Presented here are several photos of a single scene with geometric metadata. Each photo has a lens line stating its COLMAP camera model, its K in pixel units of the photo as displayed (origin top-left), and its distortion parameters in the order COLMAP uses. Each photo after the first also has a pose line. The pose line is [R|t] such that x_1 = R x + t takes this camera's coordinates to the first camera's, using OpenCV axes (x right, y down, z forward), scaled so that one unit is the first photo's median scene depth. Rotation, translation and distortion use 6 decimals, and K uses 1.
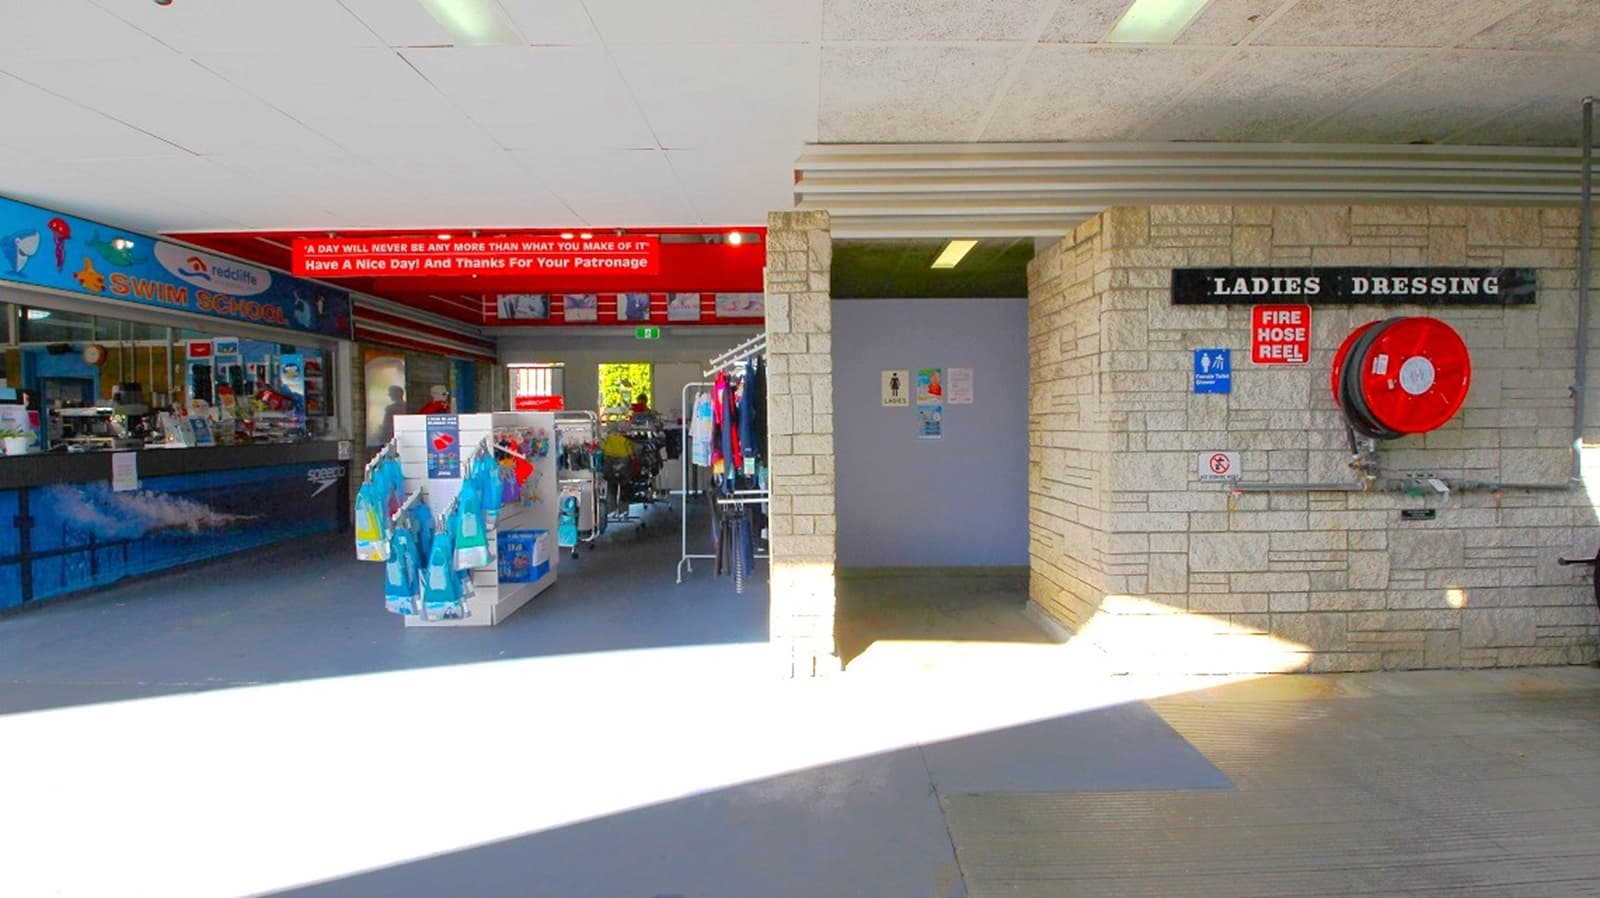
lens RADIAL K [[760.6, 0, 800.0], [0, 760.6, 449.0], [0, 0, 1]] dist [-0.000895, -0.037690]
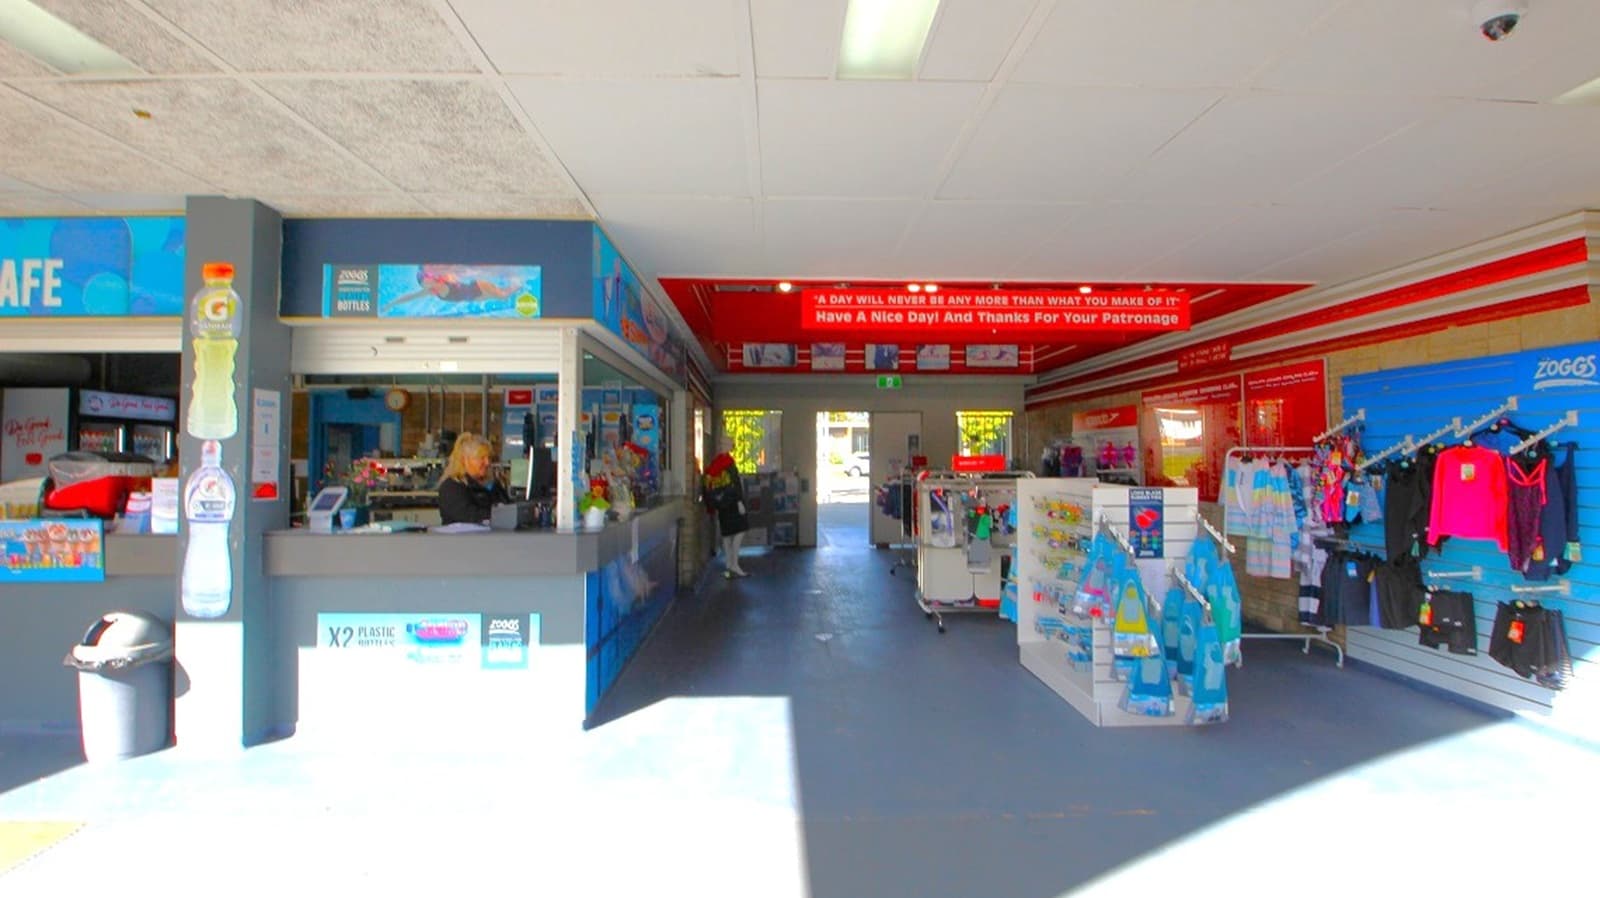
lens RADIAL K [[737.7, 0, 800.0], [0, 737.7, 449.0], [0, 0, 1]] dist [-0.000139, -0.014109]
pose [[0.999904, 0.006744, 0.012067, -0.683363], [-0.006140, 0.998759, -0.049421, -0.034933], [-0.012385, 0.049342, 0.998705, 0.096311]]
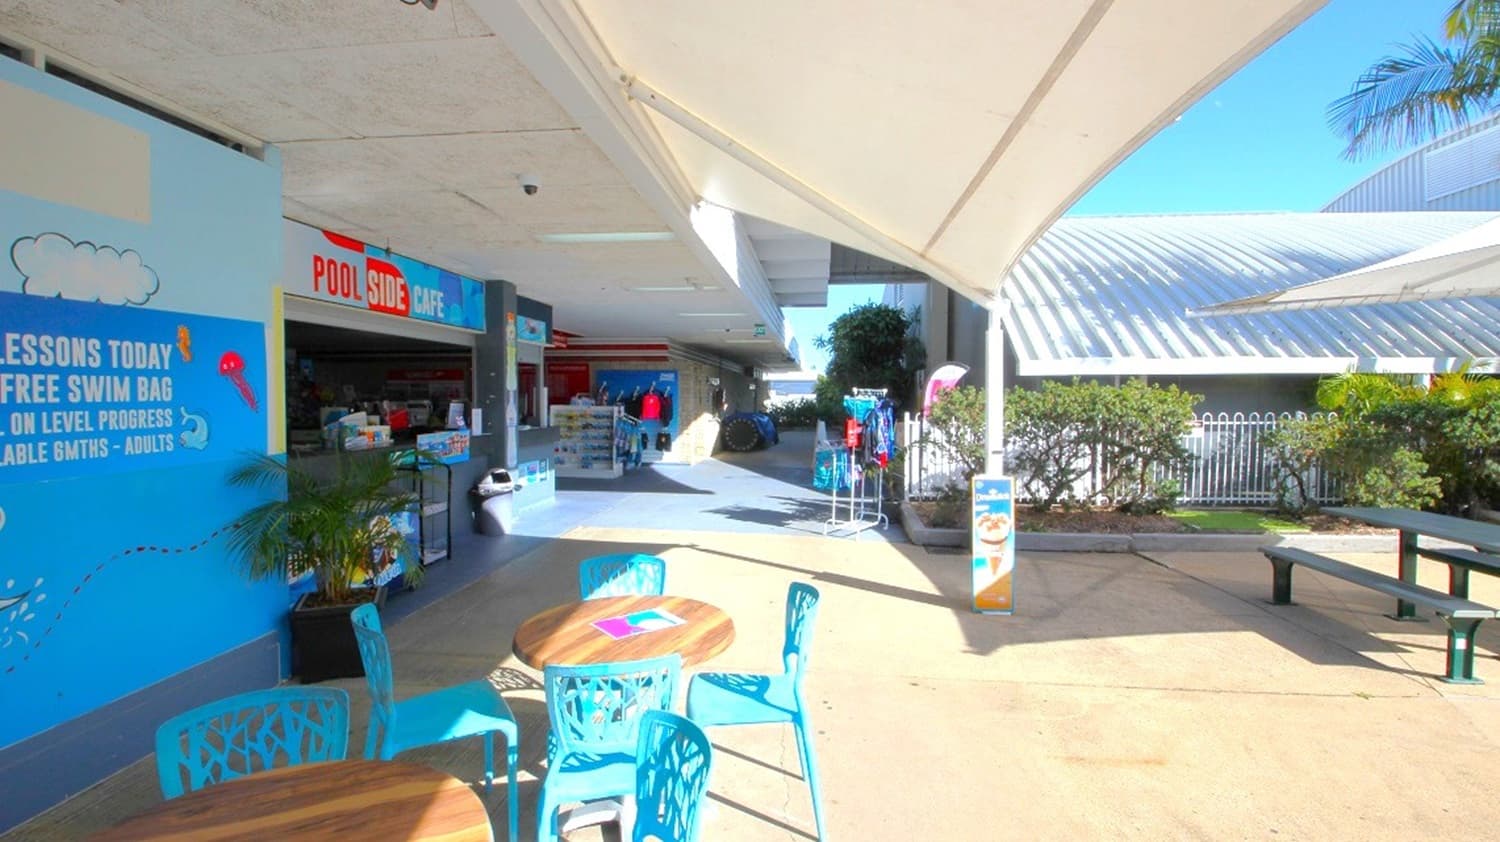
lens RADIAL K [[691.6, 0, 750.0], [0, 691.6, 421.0], [0, 0, 1]] dist [-0.000139, -0.014109]
pose [[0.126932, -0.030081, 0.991455, -2.459877], [0.035714, 0.999031, 0.025738, -0.029490], [-0.991268, 0.032142, 0.127883, 0.094197]]
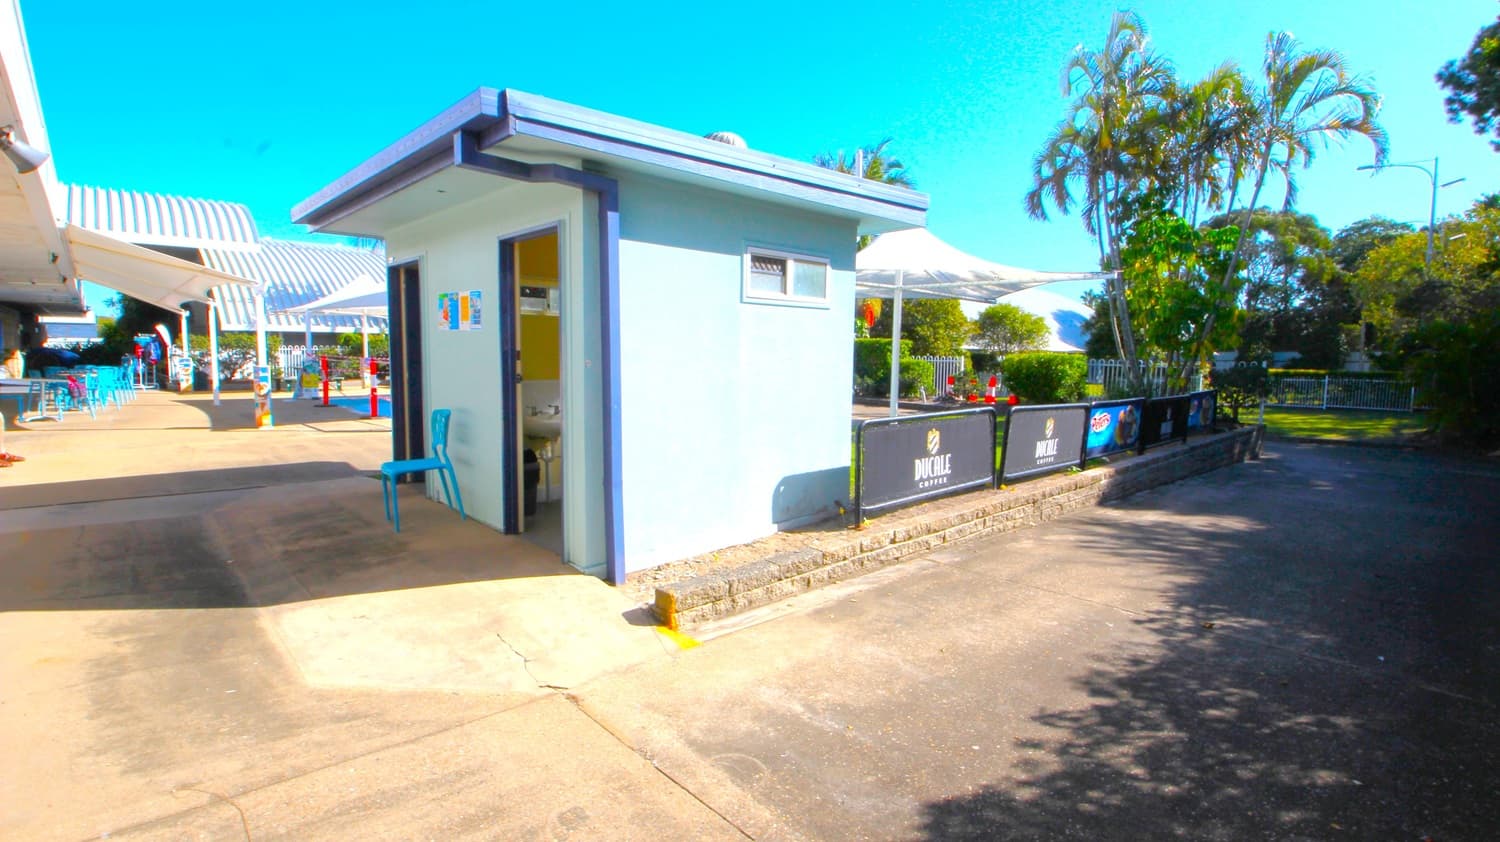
lens RADIAL K [[691.6, 0, 750.0], [0, 691.6, 421.0], [0, 0, 1]] dist [-0.000139, -0.014109]
pose [[-0.673304, -0.078765, 0.735159, -3.882729], [0.016622, 0.992446, 0.121554, -0.009522], [-0.739179, 0.094062, -0.666908, 0.109364]]
